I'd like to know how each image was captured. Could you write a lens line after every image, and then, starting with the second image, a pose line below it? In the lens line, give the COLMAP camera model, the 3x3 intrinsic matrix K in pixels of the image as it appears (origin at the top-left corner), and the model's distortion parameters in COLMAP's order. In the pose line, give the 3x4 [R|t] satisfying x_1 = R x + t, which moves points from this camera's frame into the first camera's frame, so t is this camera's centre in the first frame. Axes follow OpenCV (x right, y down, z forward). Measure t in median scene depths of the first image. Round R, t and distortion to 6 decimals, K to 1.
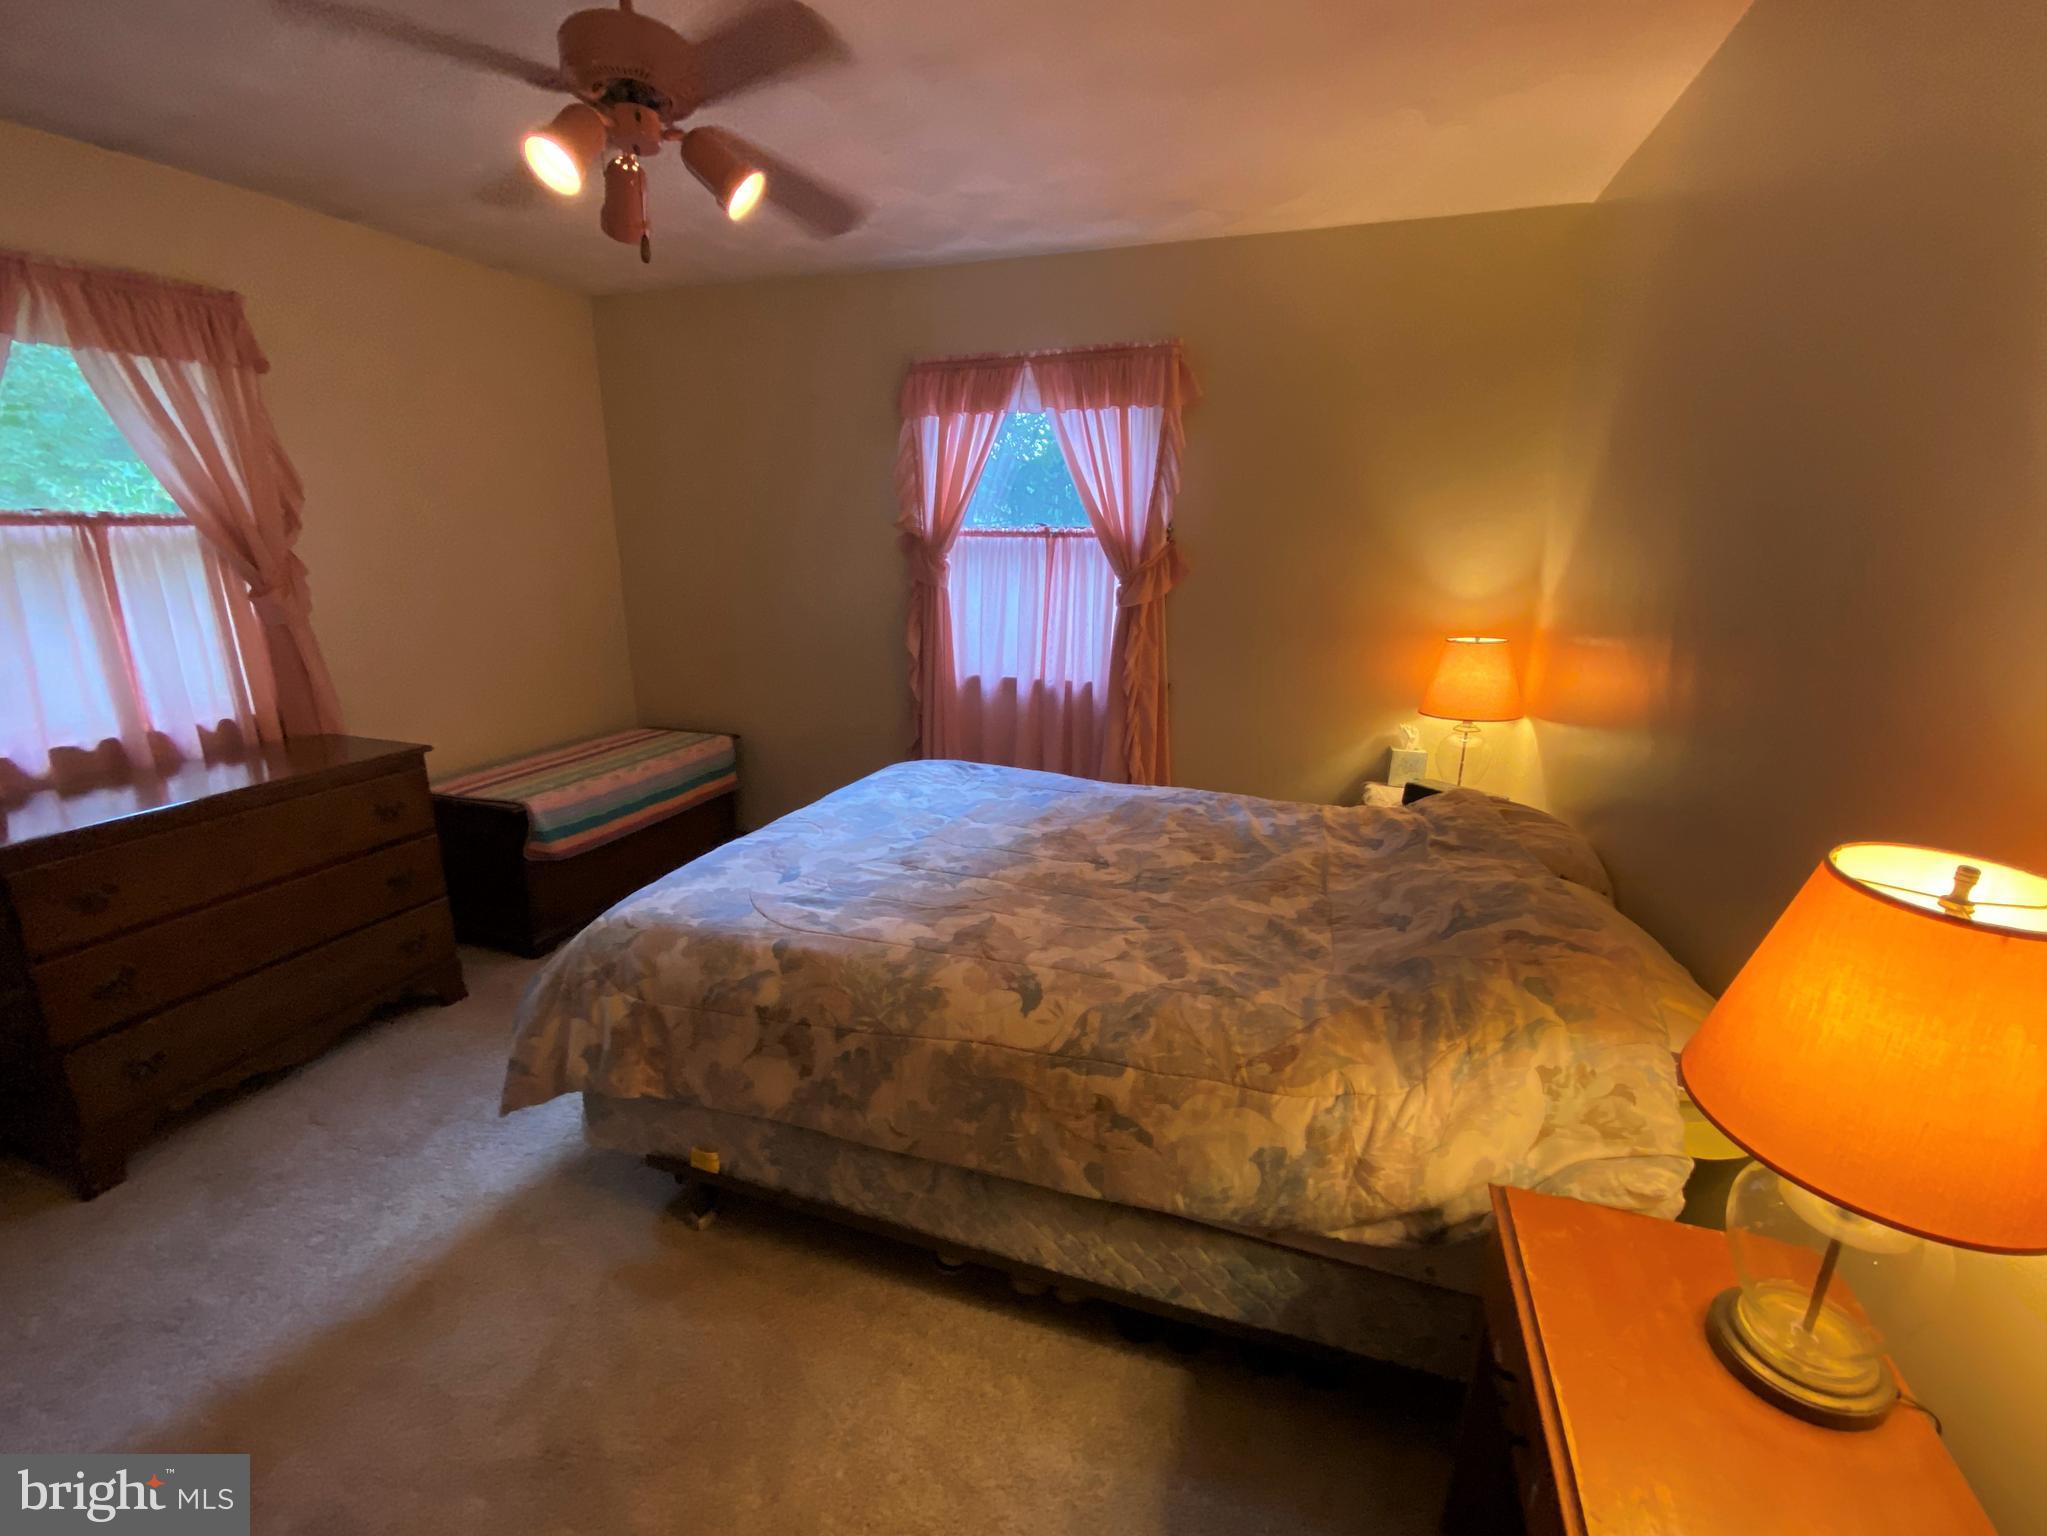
lens RADIAL K [[919.0, 0, 1023.5], [0, 919.0, 768.0], [0, 0, 1]] dist [0.063520, -0.024628]
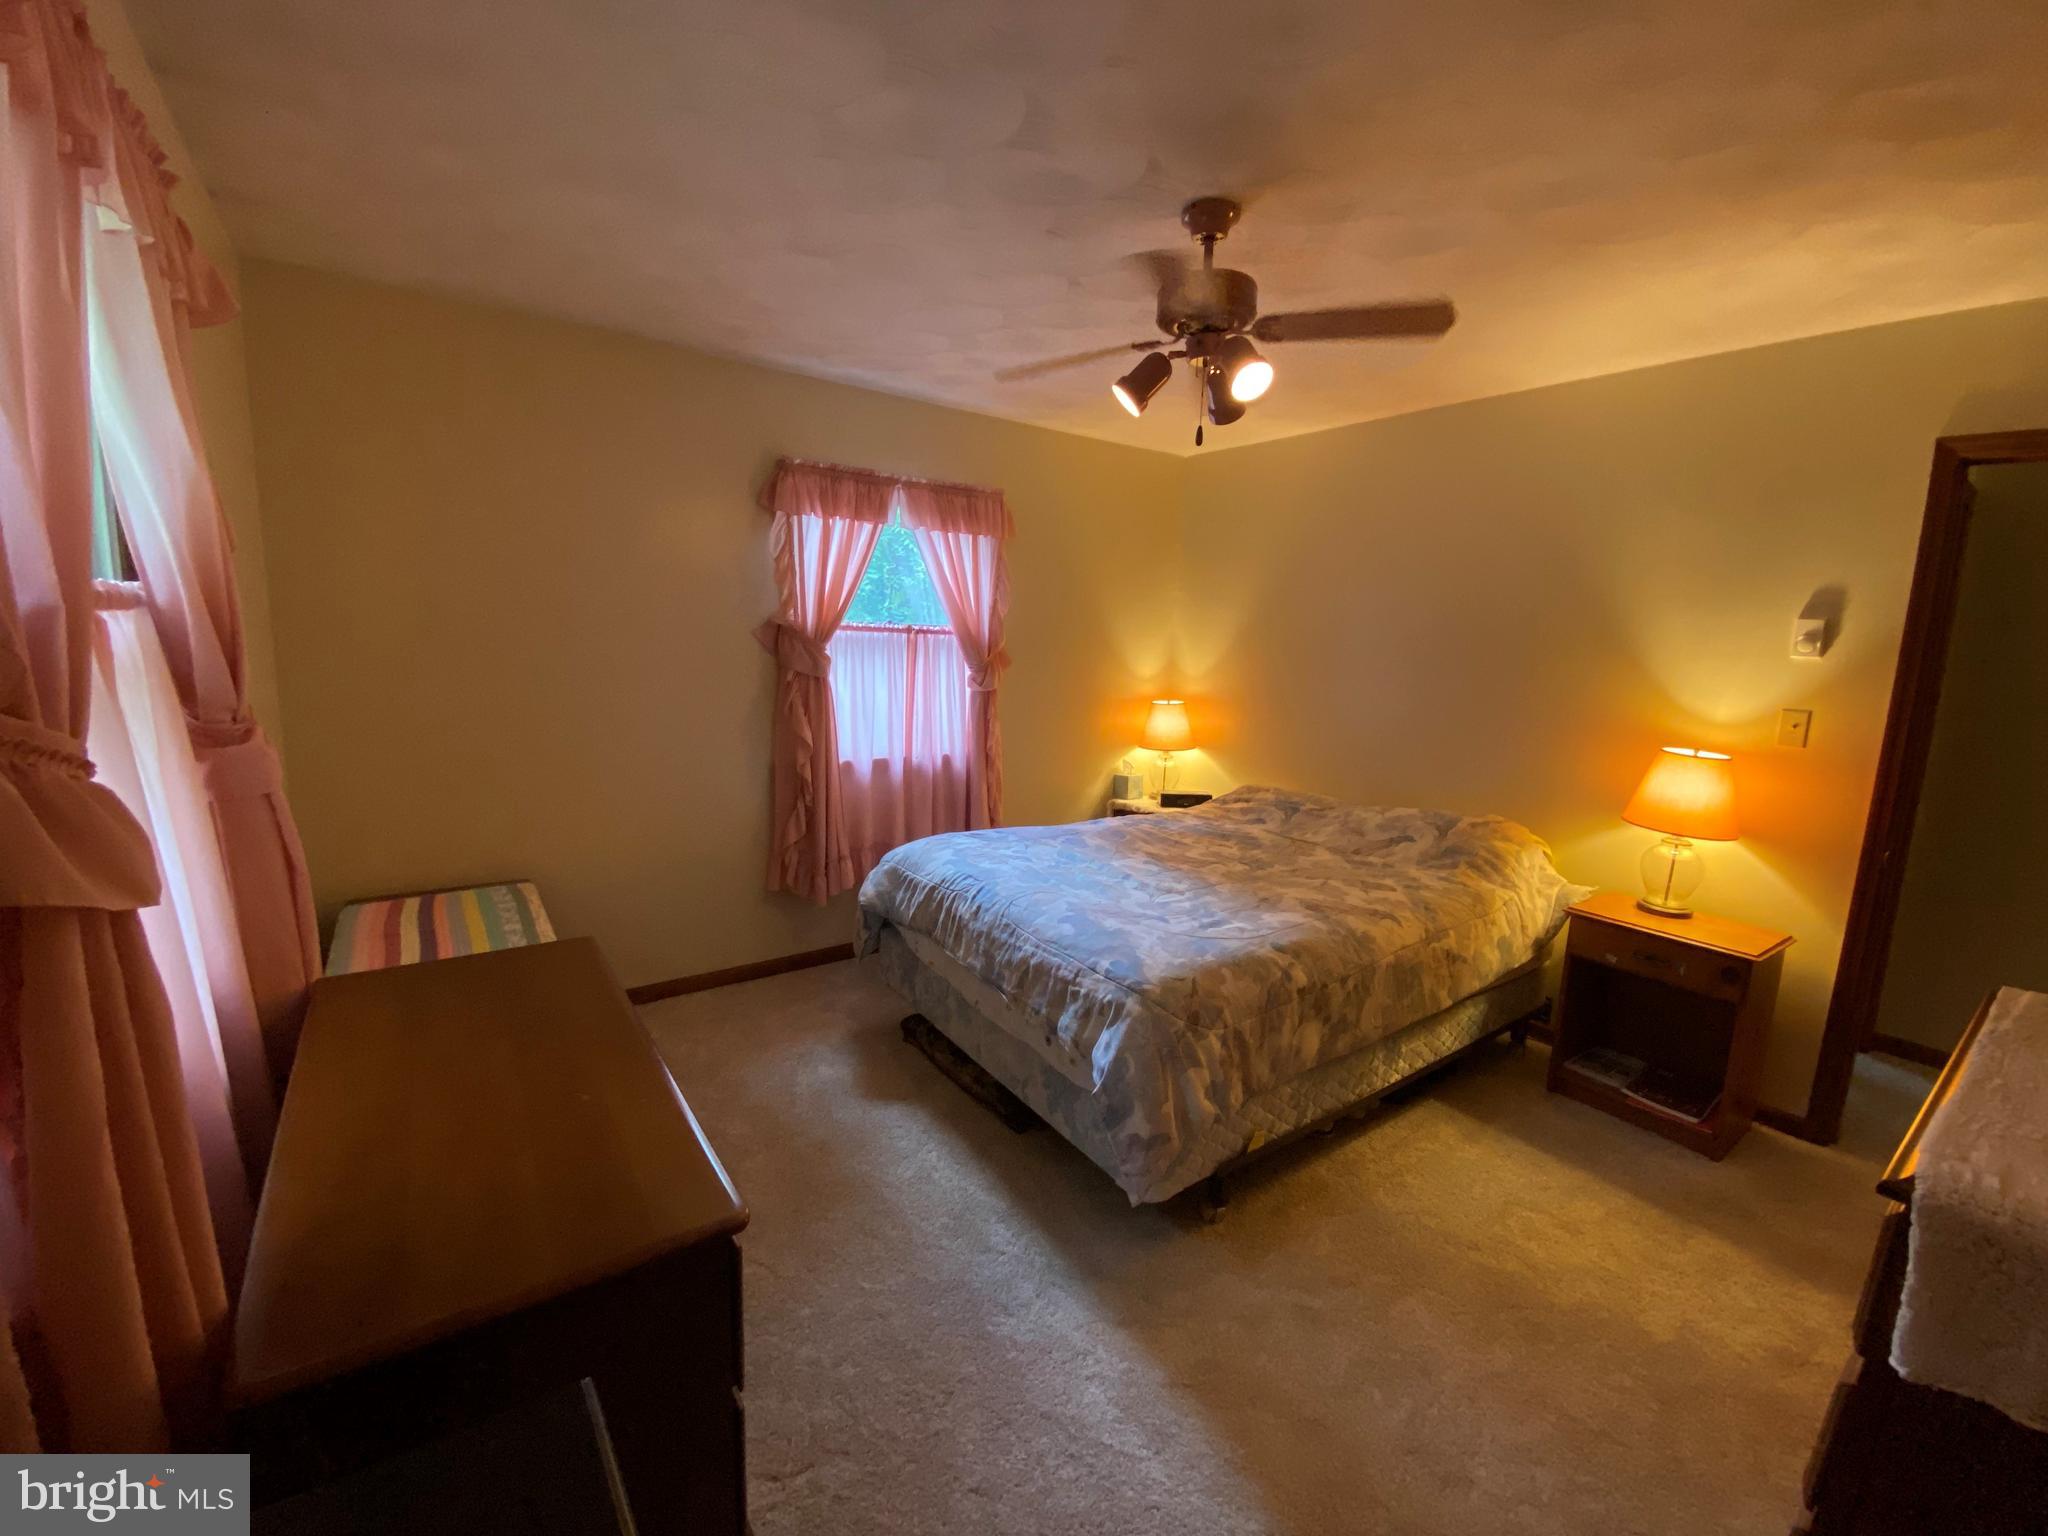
lens RADIAL K [[881.1, 0, 1024.0], [0, 881.1, 768.0], [0, 0, 1]] dist [0.018151, -0.020940]
pose [[0.550210, -0.112182, 0.827457, -0.859458], [0.173404, 0.984683, 0.018194, -0.086271], [-0.816823, 0.133474, 0.561235, 0.312800]]
